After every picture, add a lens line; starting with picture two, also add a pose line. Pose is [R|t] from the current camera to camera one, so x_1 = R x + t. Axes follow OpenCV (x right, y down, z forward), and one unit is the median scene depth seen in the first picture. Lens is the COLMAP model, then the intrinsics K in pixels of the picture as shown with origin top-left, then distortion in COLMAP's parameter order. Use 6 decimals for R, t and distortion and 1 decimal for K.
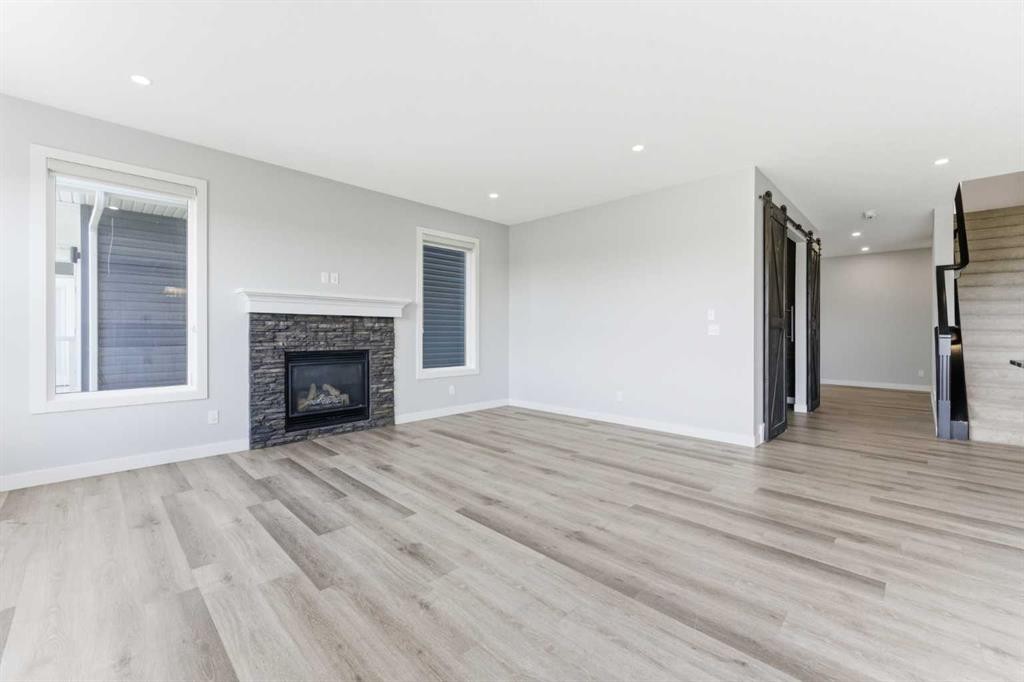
lens RADIAL K [[414.4, 0, 512.0], [0, 414.4, 341.0], [0, 0, 1]] dist [0.000375, -0.000054]
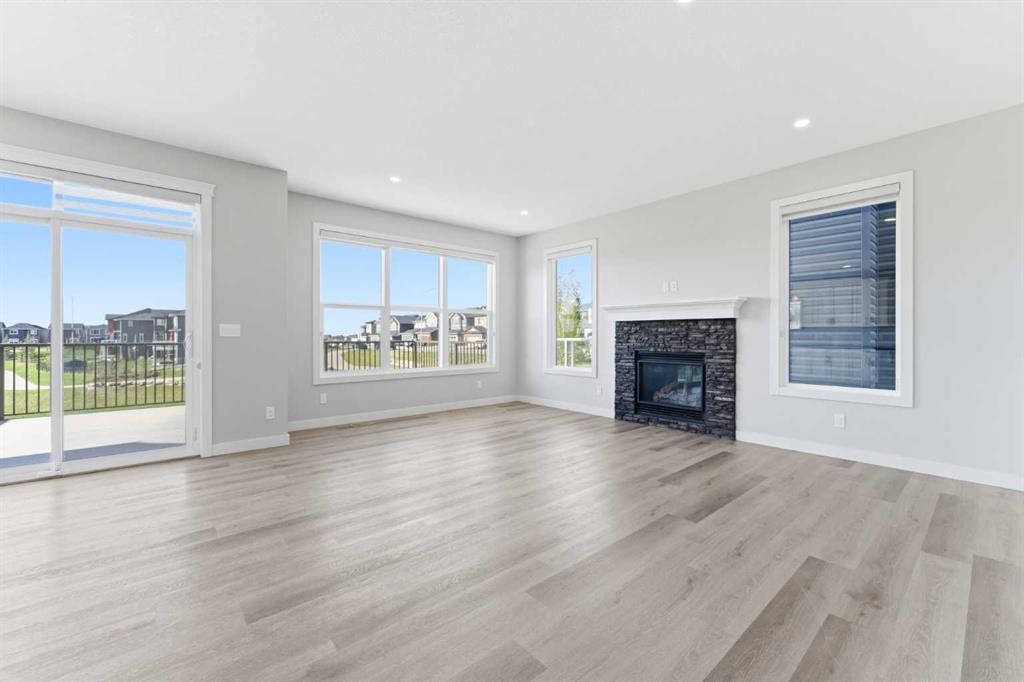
lens RADIAL K [[414.4, 0, 512.0], [0, 414.4, 341.0], [0, 0, 1]] dist [0.000375, -0.000054]
pose [[-0.077923, 0.010665, -0.996902, 0.814204], [-0.018662, 0.999752, 0.012154, -0.013089], [0.996785, 0.019551, -0.077705, 0.764539]]
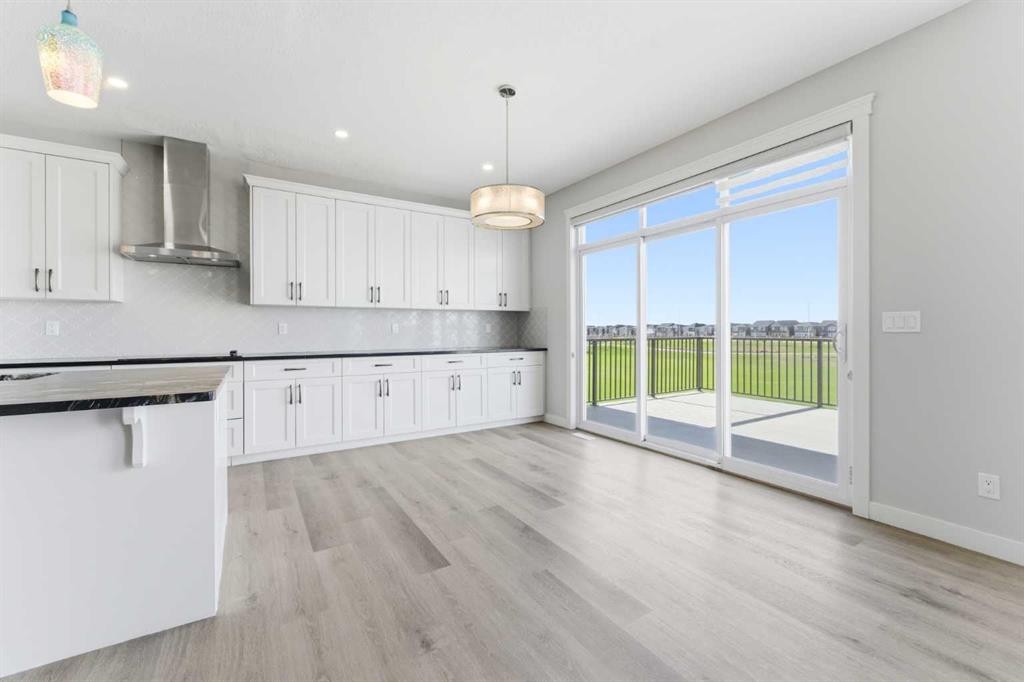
lens RADIAL K [[422.3, 0, 510.9], [0, 422.3, 334.6], [0, 0, 1]] dist [-0.001899, 0.000131]
pose [[-0.972702, 0.000517, 0.232058, 0.277260], [0.006238, 0.999694, 0.023918, -0.013329], [-0.231974, 0.024713, -0.972408, 0.731000]]
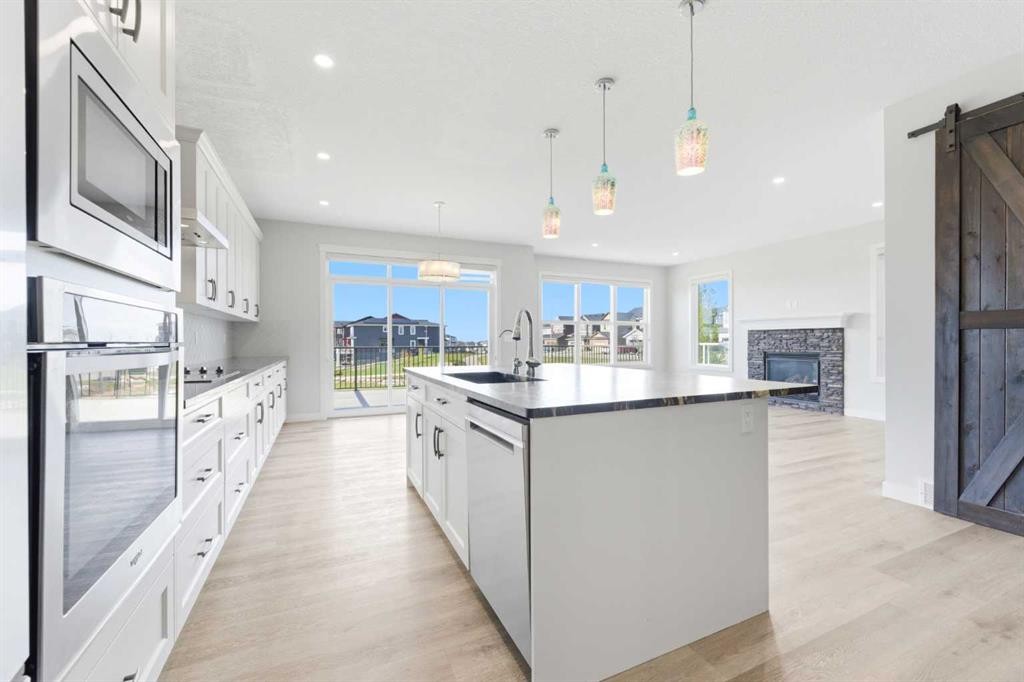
lens RADIAL K [[416.1, 0, 508.4], [0, 416.1, 344.9], [0, 0, 1]] dist [0.001995, 0.000178]
pose [[-0.363003, 0.006876, -0.931763, 1.579842], [-0.013931, 0.999821, 0.012806, -0.010142], [0.931684, 0.017629, -0.362842, 0.672123]]
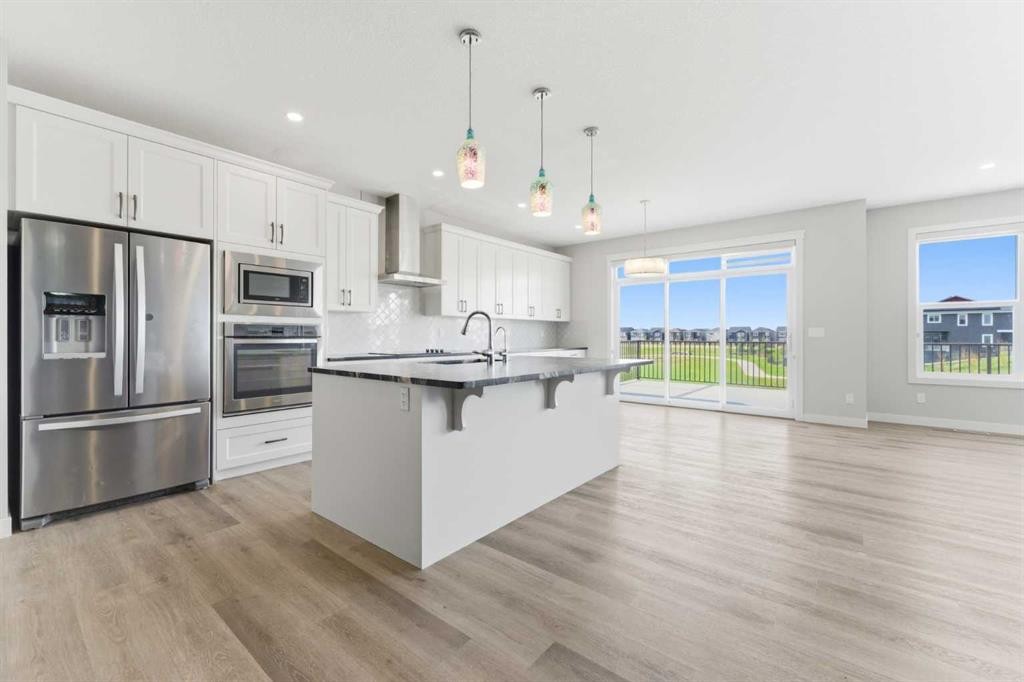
lens RADIAL K [[426.7, 0, 513.5], [0, 426.7, 336.3], [0, 0, 1]] dist [-0.000484, -0.000141]
pose [[-0.995236, -0.001827, -0.097482, 0.999513], [-0.003573, 0.999836, 0.017739, -0.022470], [0.097434, 0.018003, -0.995079, 1.309889]]
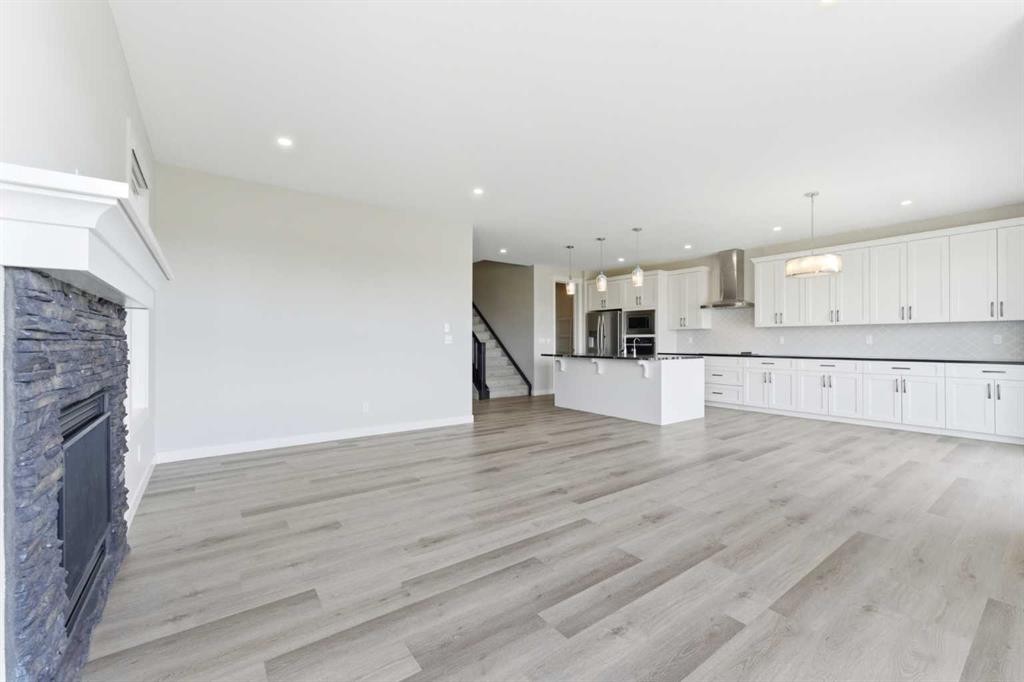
lens RADIAL K [[414.4, 0, 512.0], [0, 414.4, 341.0], [0, 0, 1]] dist [0.000375, -0.000054]
pose [[0.161442, 0.001165, 0.986881, -0.838554], [0.016676, 0.999853, -0.003909, -0.015634], [-0.986741, 0.017088, 0.161399, 0.660129]]
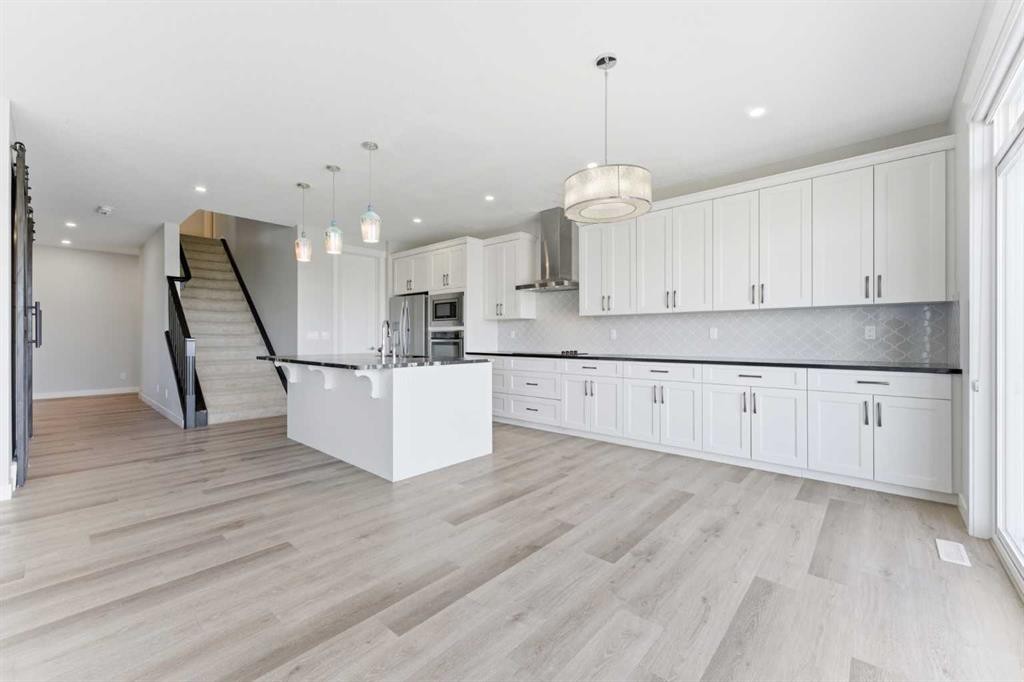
lens RADIAL K [[413.1, 0, 510.6], [0, 413.1, 338.6], [0, 0, 1]] dist [0.000539, 0.000083]
pose [[-0.049392, -0.003347, 0.998774, -0.165091], [0.017003, 0.999847, 0.004192, -0.004193], [-0.998635, 0.017189, -0.049327, 0.187463]]
